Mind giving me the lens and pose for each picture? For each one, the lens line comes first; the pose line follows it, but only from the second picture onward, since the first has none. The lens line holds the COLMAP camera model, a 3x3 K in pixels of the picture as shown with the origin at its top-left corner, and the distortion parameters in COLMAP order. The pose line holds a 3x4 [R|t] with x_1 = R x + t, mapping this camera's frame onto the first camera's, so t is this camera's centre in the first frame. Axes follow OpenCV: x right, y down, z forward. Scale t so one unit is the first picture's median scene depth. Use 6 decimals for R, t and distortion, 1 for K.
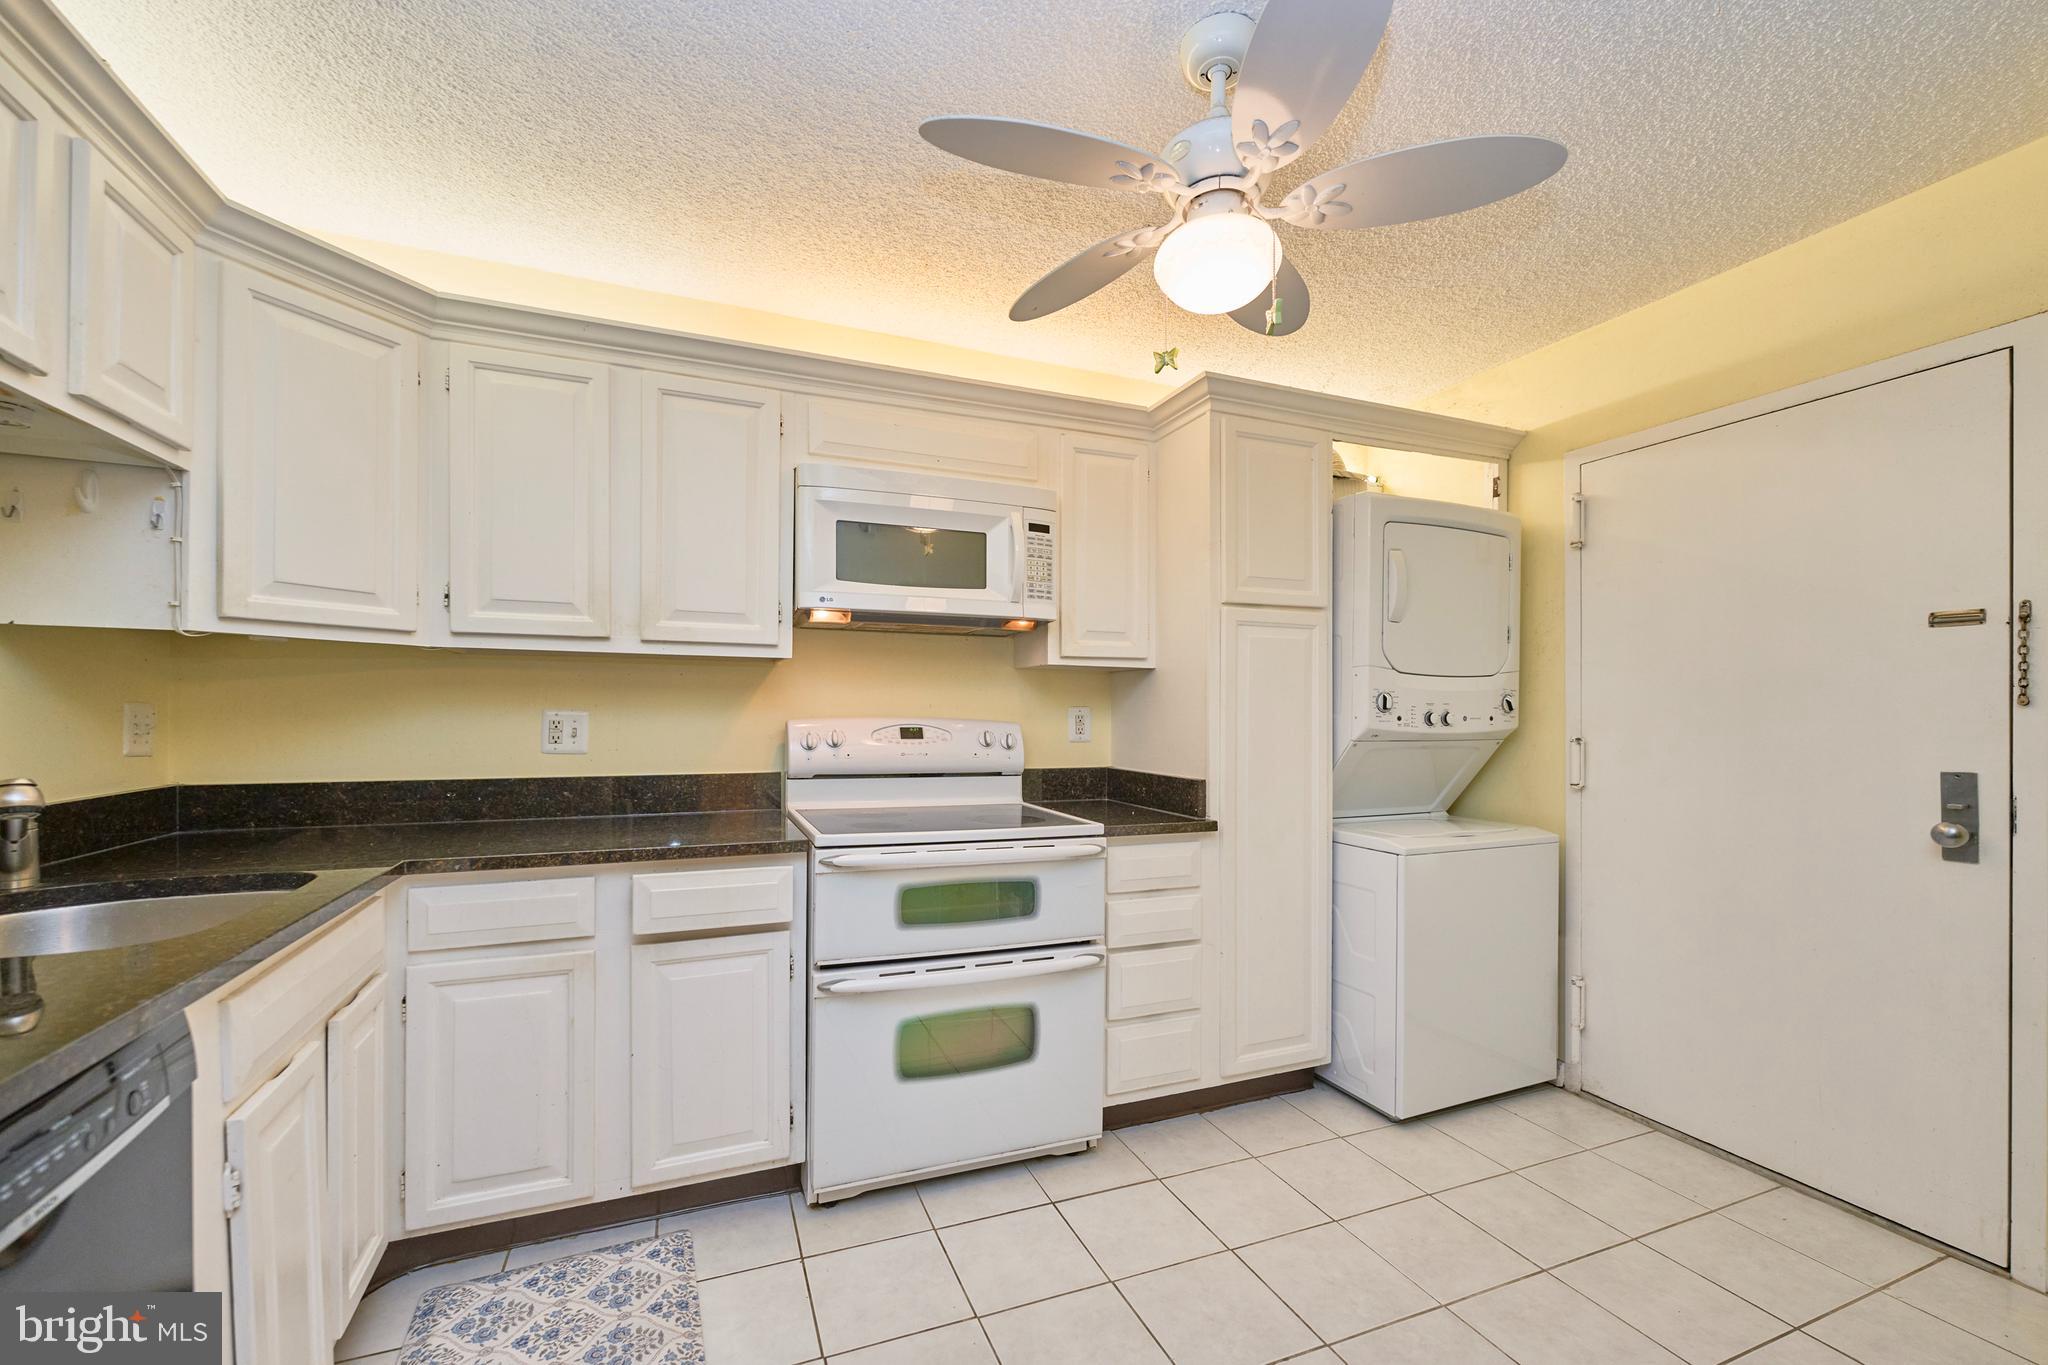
lens RADIAL K [[784.3, 0, 1028.5], [0, 784.3, 700.8], [0, 0, 1]] dist [0.000343, -0.000103]
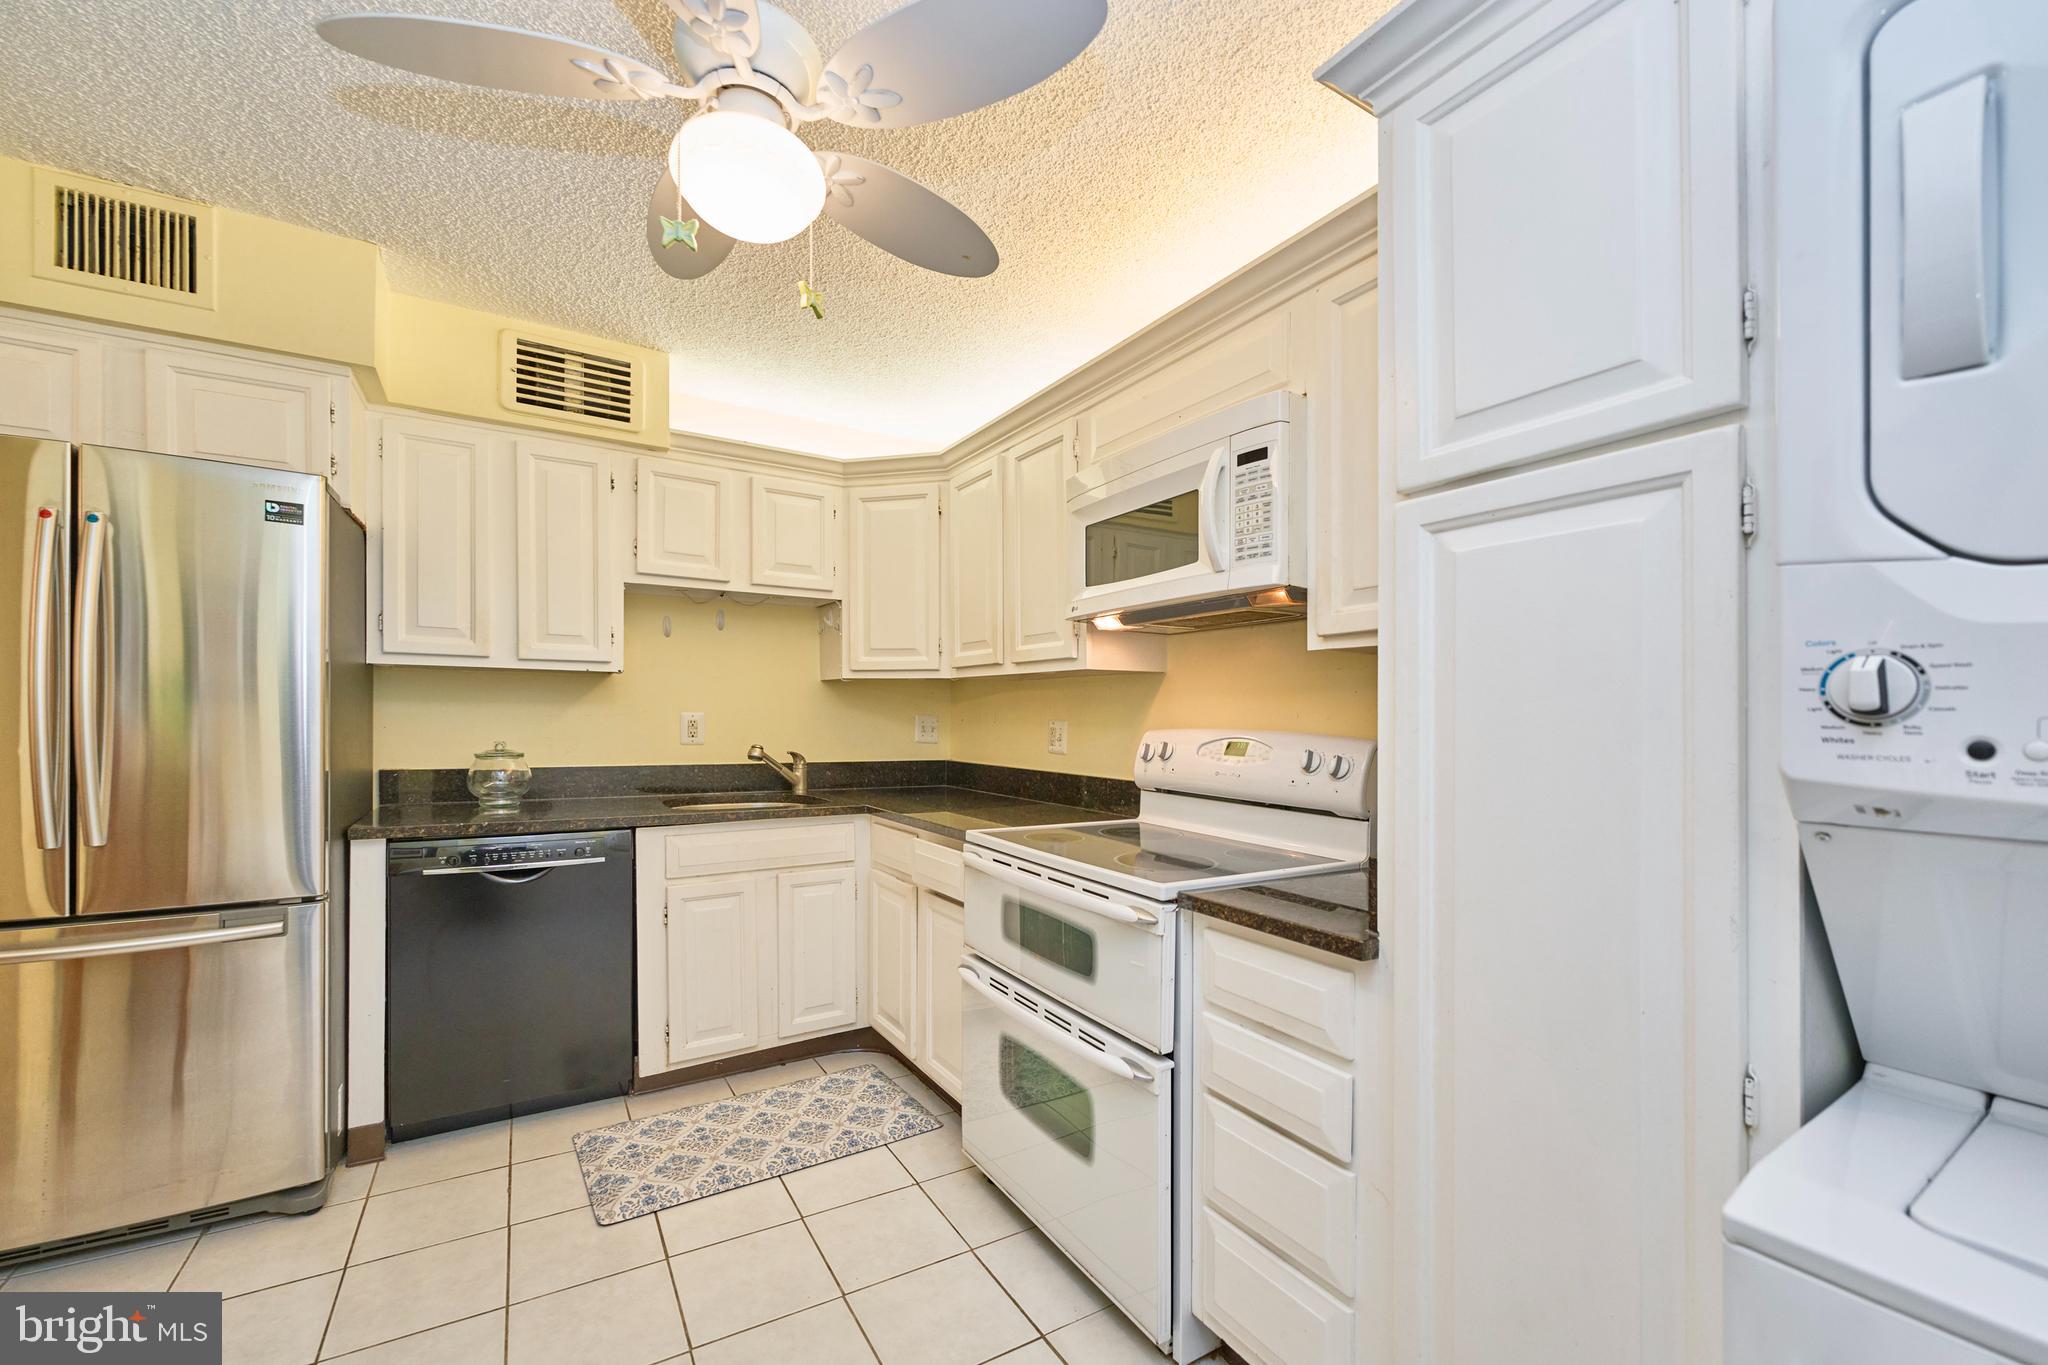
lens RADIAL K [[813.9, 0, 1021.8], [0, 813.9, 715.3], [0, 0, 1]] dist [0.000163, -0.000428]
pose [[0.187976, -0.006772, -0.982150, 0.710564], [0.001550, 0.999977, -0.006598, 0.012993], [0.982172, -0.000282, 0.187982, 0.696857]]
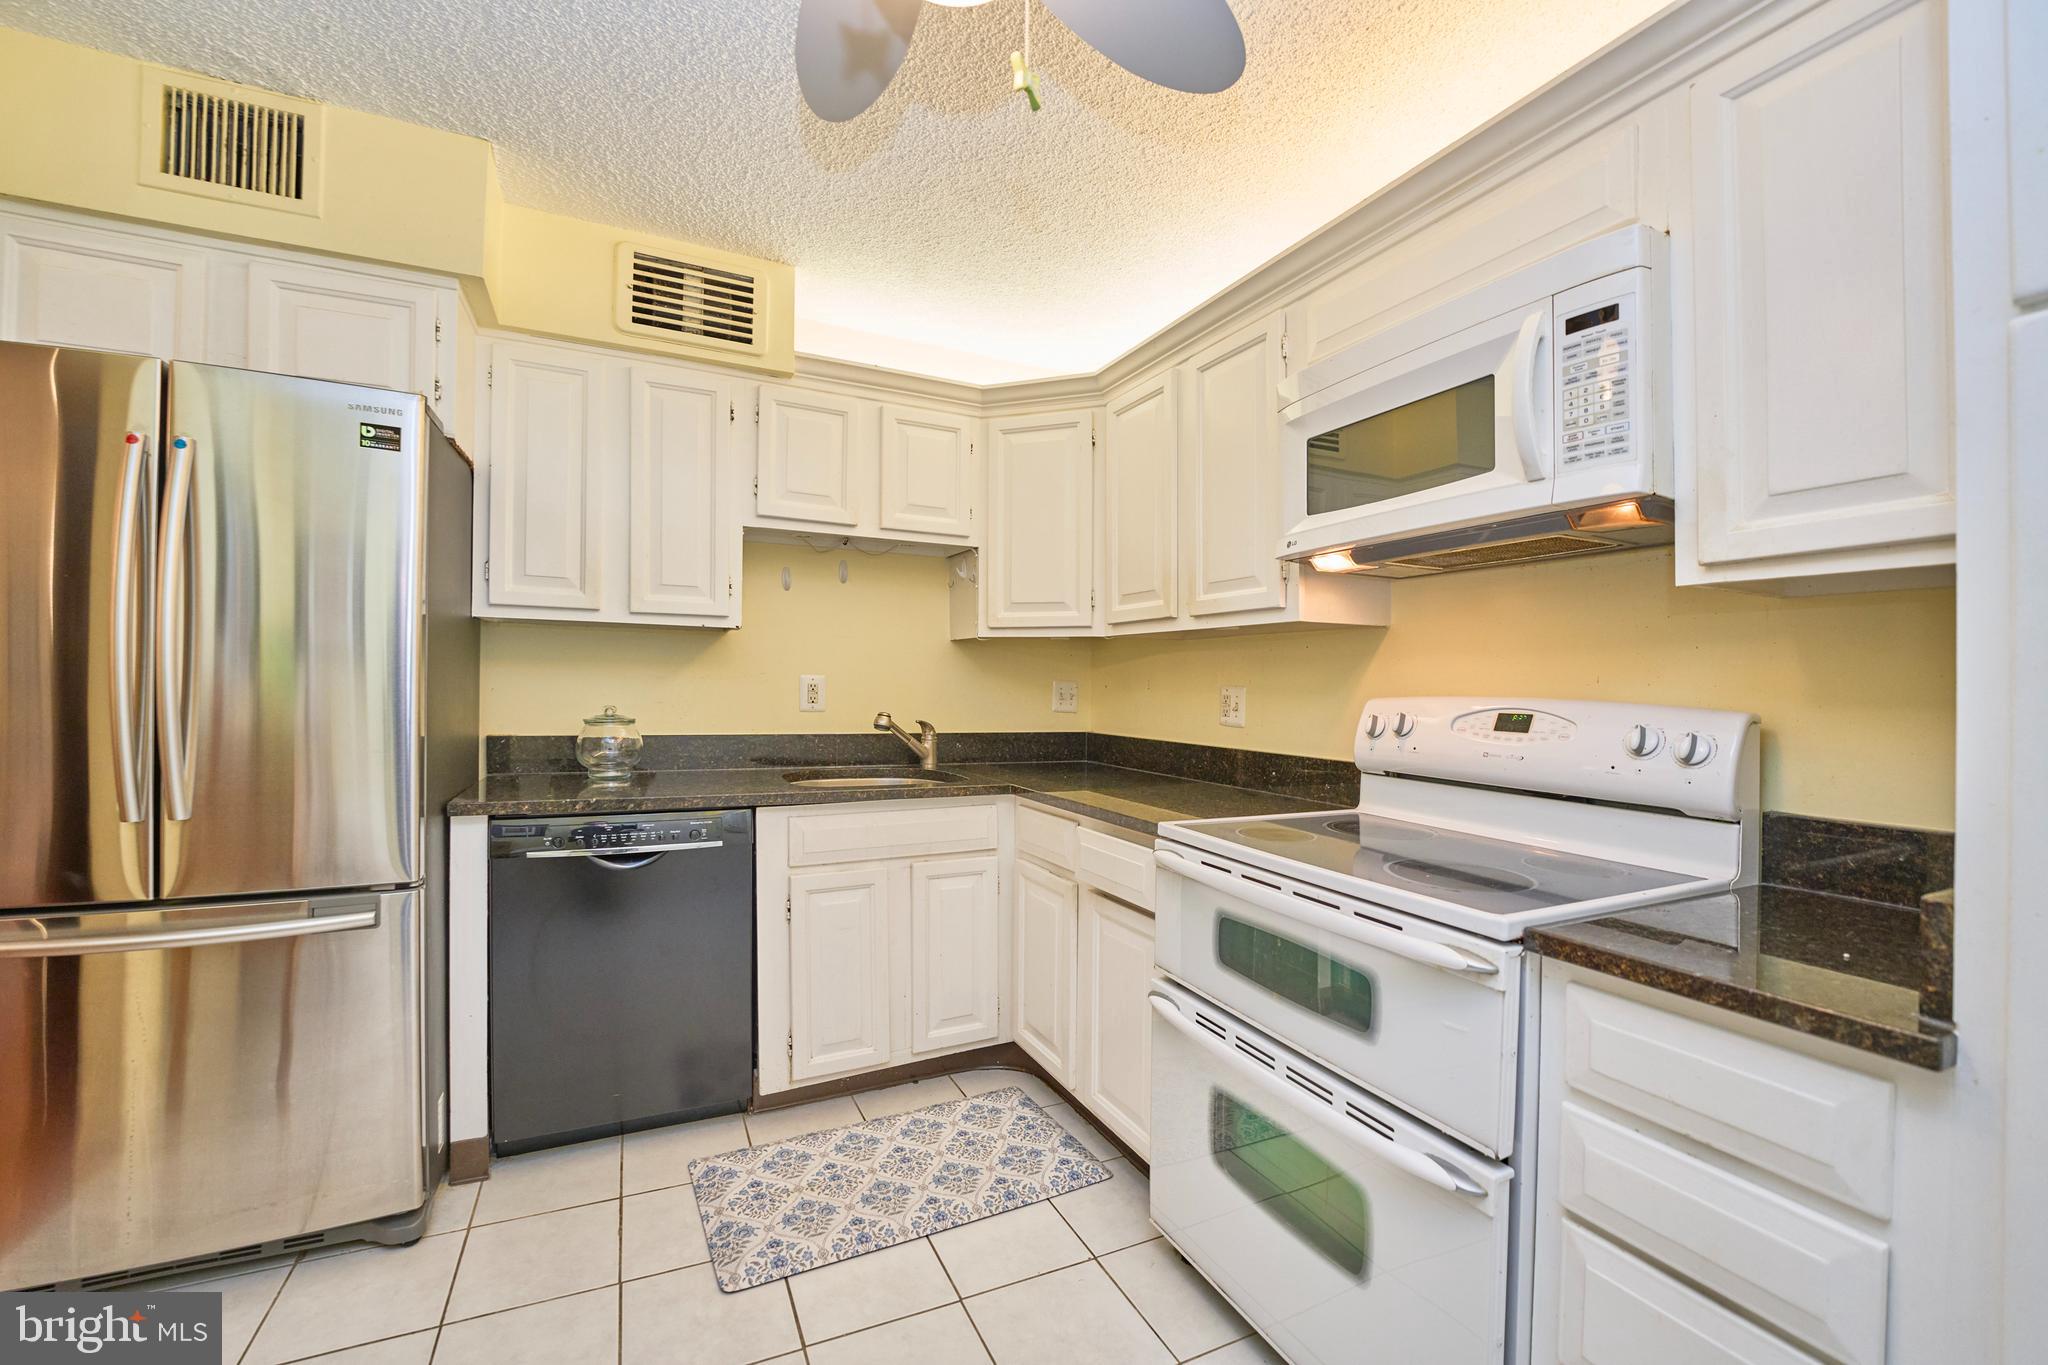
lens RADIAL K [[830.0, 0, 1024.0], [0, 830.0, 682.5], [0, 0, 1]] dist [-0.024696, 0.000347]
pose [[0.080410, -0.009194, -0.996719, 0.525085], [-0.004784, 0.999942, -0.009609, 0.019400], [0.996750, 0.005541, 0.080362, 0.626424]]
